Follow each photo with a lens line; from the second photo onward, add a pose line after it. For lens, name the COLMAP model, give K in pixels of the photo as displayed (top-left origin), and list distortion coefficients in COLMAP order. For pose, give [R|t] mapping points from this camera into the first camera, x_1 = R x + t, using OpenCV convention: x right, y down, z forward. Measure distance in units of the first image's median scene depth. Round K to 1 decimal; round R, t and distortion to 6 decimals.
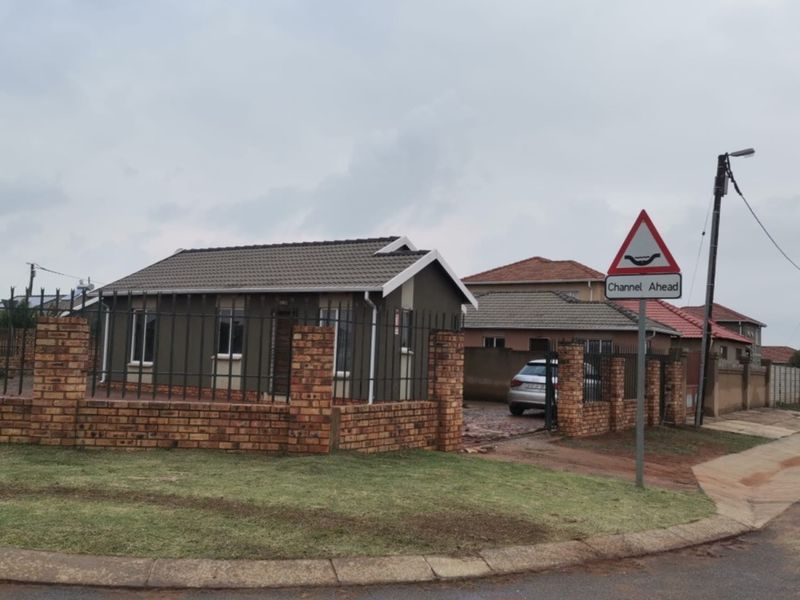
lens RADIAL K [[791.9, 0, 402.6], [0, 791.9, 300.3], [0, 0, 1]] dist [0.066503, 0.000000]
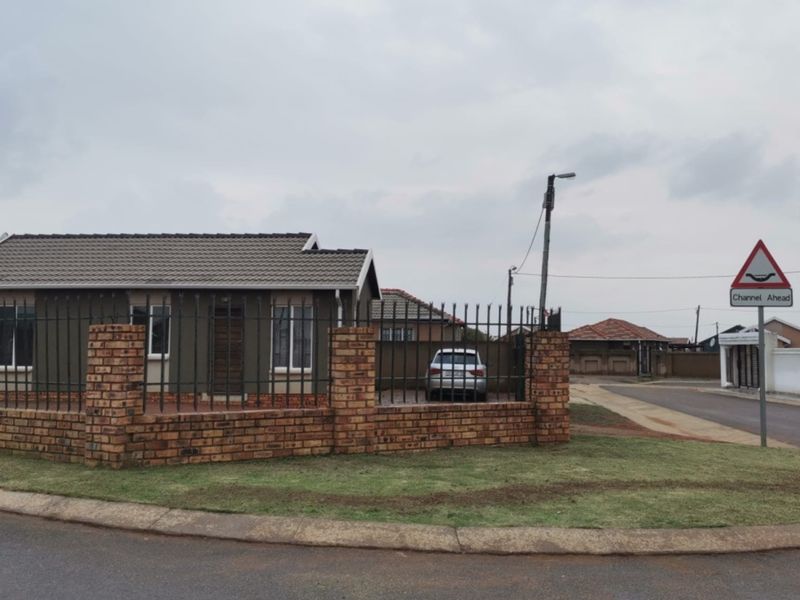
lens RADIAL K [[791.9, 0, 396.3], [0, 791.9, 304.7], [0, 0, 1]] dist [0.066503, 0.000000]
pose [[0.888136, -0.004620, 0.459558, -0.844333], [-0.007589, 0.999666, 0.024717, -0.032971], [-0.459519, -0.025439, 0.887804, 0.085537]]
